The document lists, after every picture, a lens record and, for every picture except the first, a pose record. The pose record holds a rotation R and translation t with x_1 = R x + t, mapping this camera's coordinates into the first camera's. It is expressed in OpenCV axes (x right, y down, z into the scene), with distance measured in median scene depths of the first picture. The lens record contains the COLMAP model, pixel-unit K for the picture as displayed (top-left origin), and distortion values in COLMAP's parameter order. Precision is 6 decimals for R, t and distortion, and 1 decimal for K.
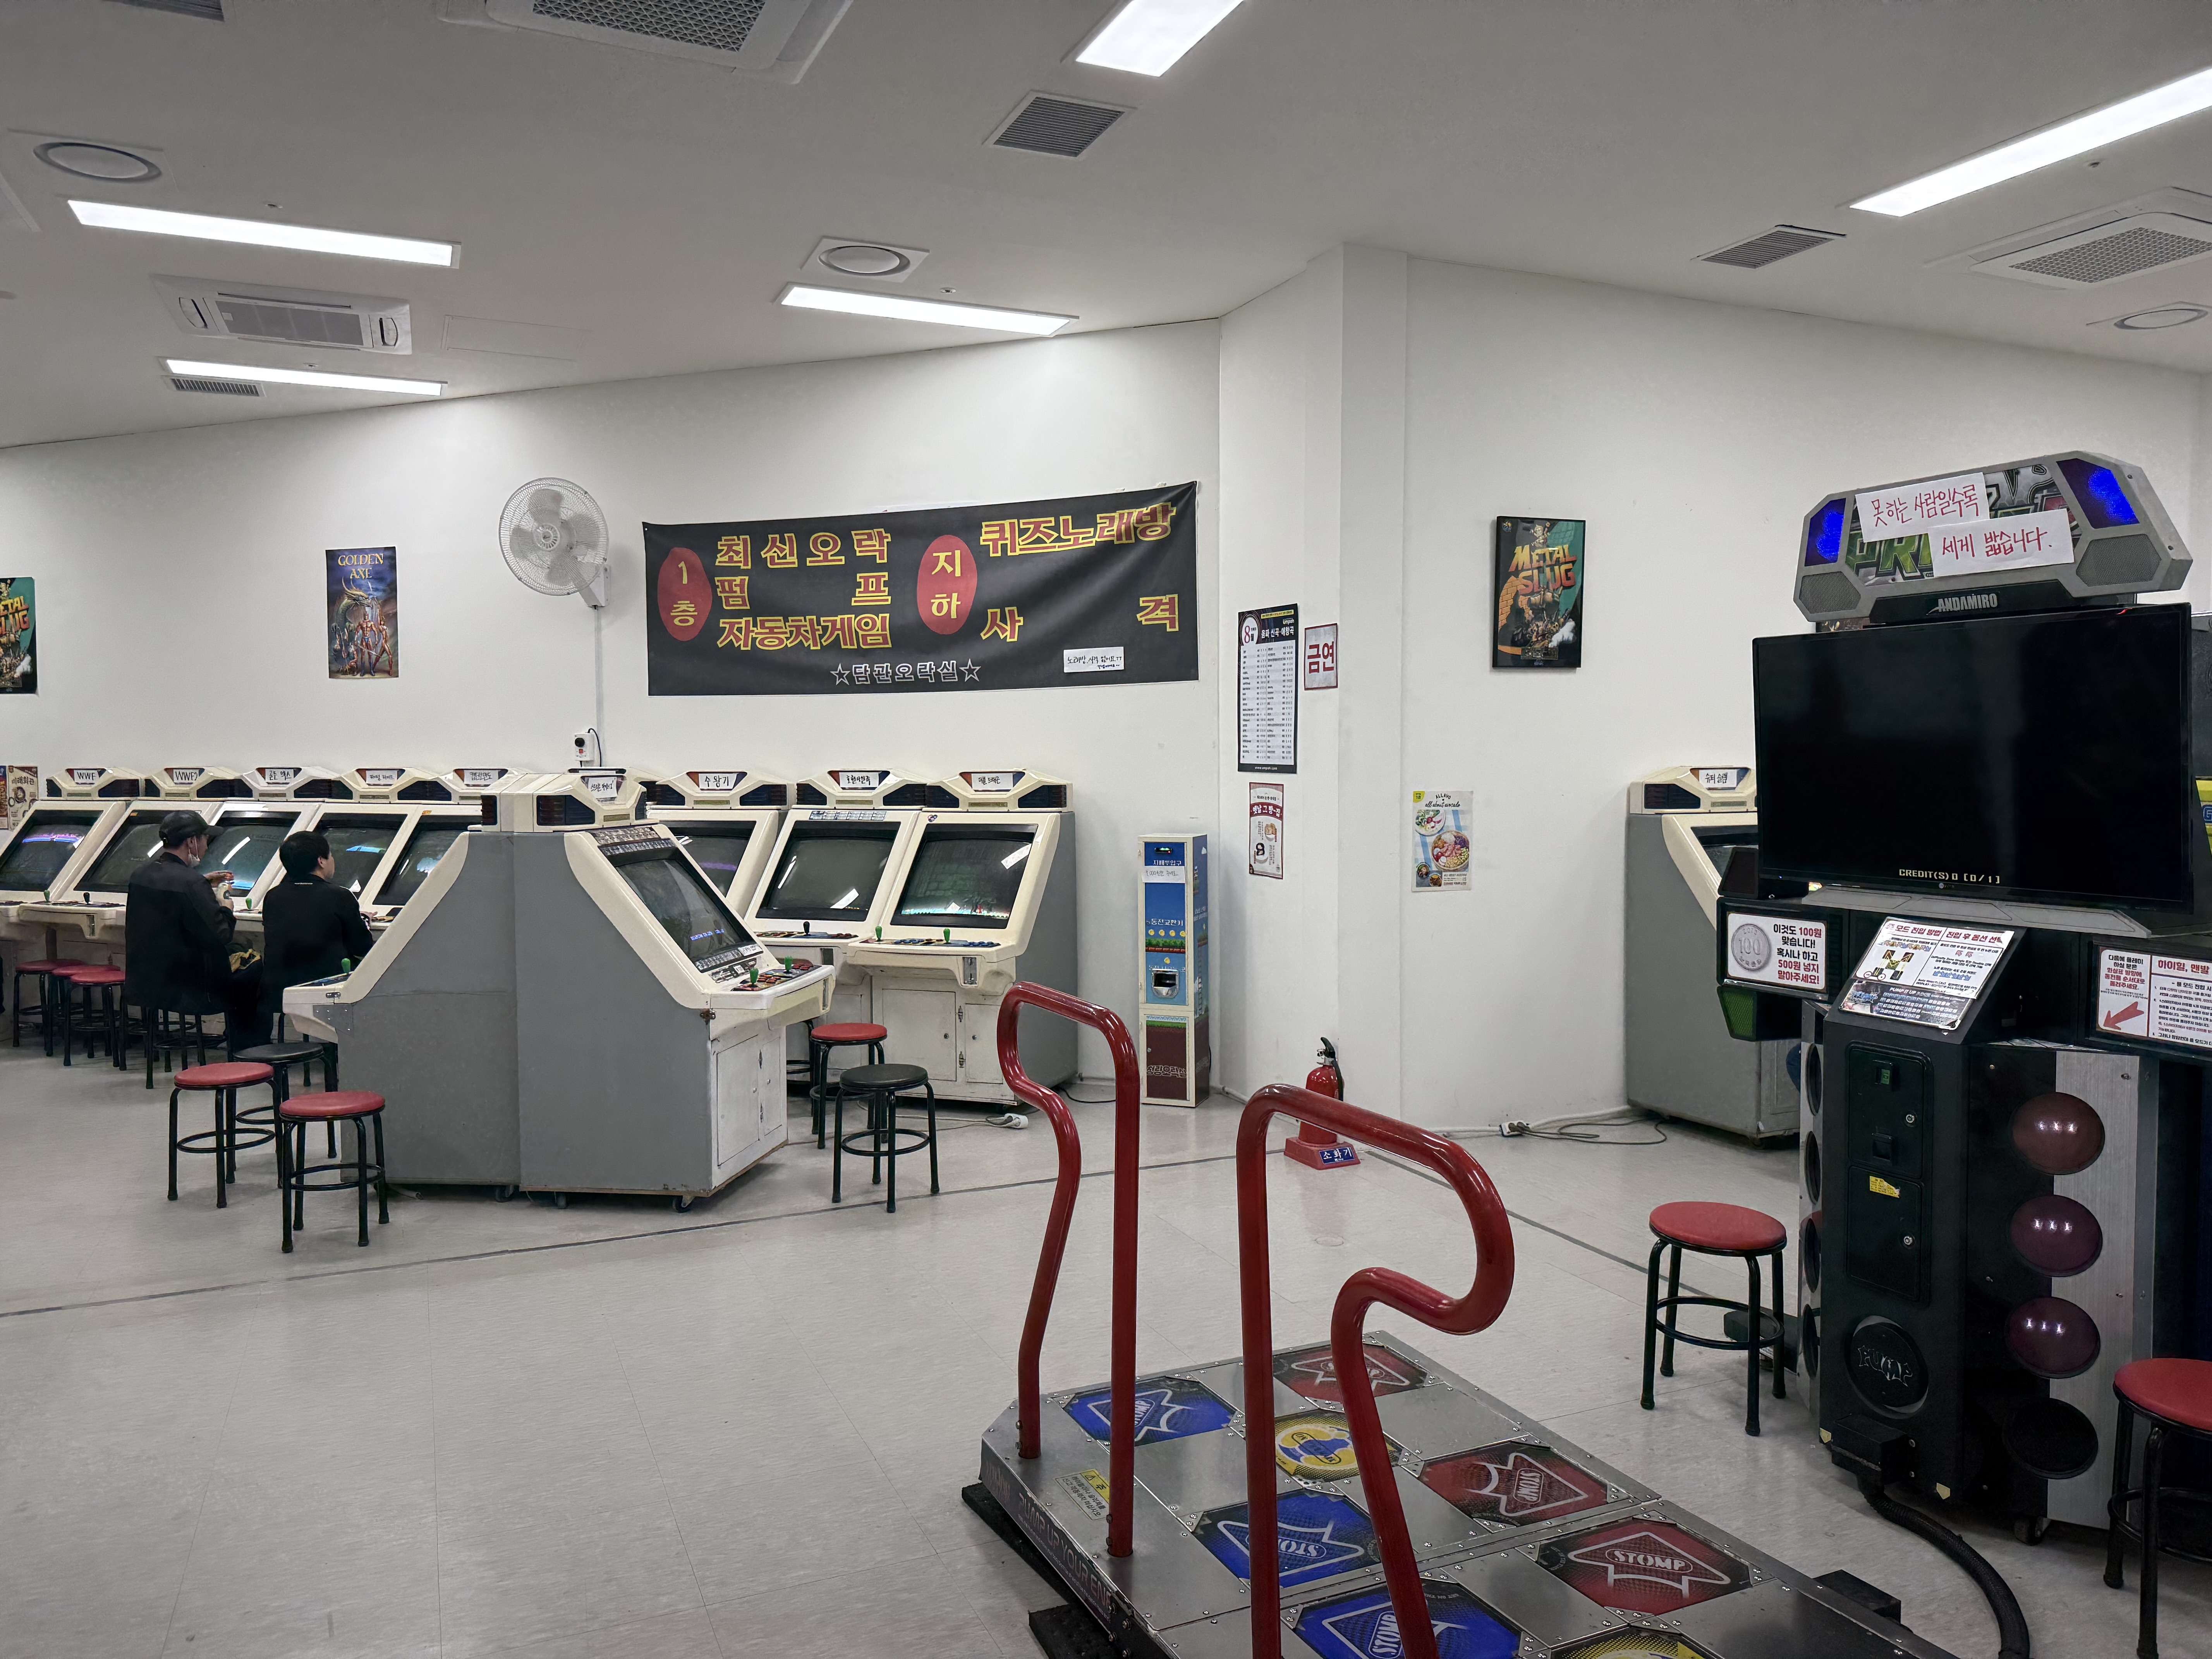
lens RADIAL K [[1615.7, 0, 1178.3], [0, 1615.7, 833.1], [0, 0, 1]] dist [-0.005829, -0.006613]
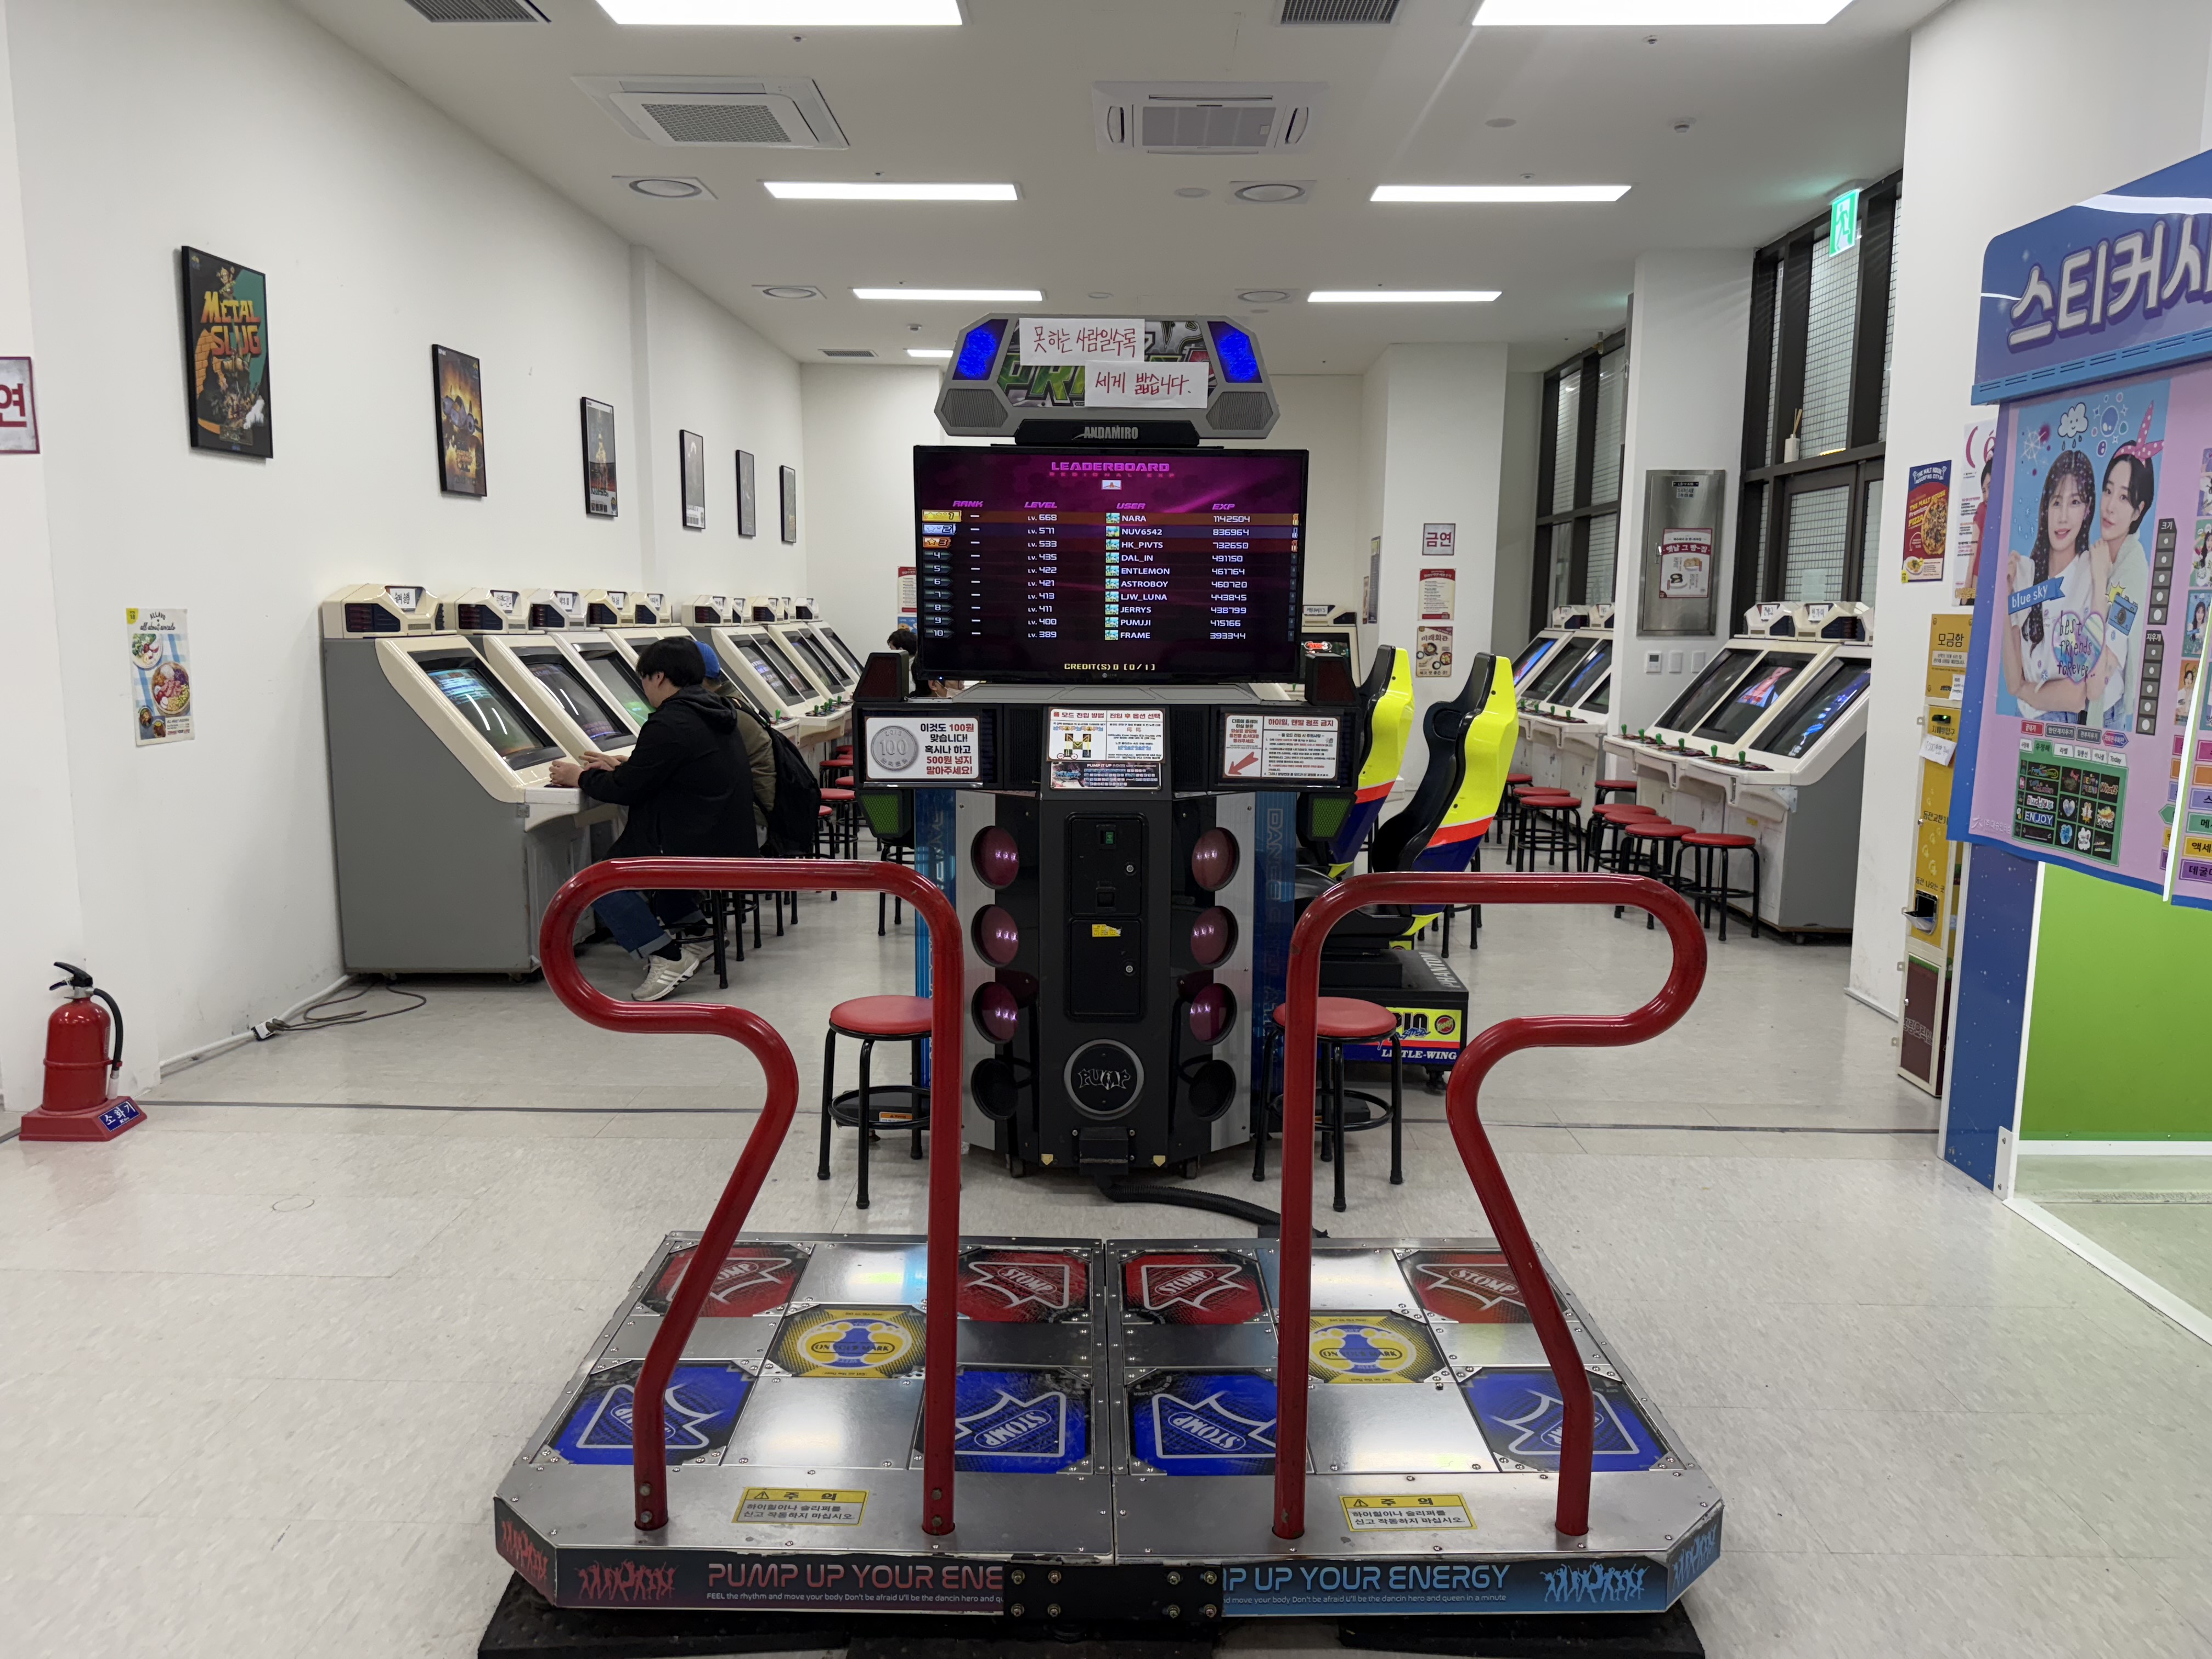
lens RADIAL K [[1505.9, 0, 1106.0], [0, 1505.9, 829.5], [0, 0, 1]] dist [0.128111, -0.150463]
pose [[0.428993, -0.121968, 0.895036, -0.298779], [0.038602, 0.992413, 0.116736, 0.008678], [-0.902483, -0.015529, 0.430446, 0.286038]]
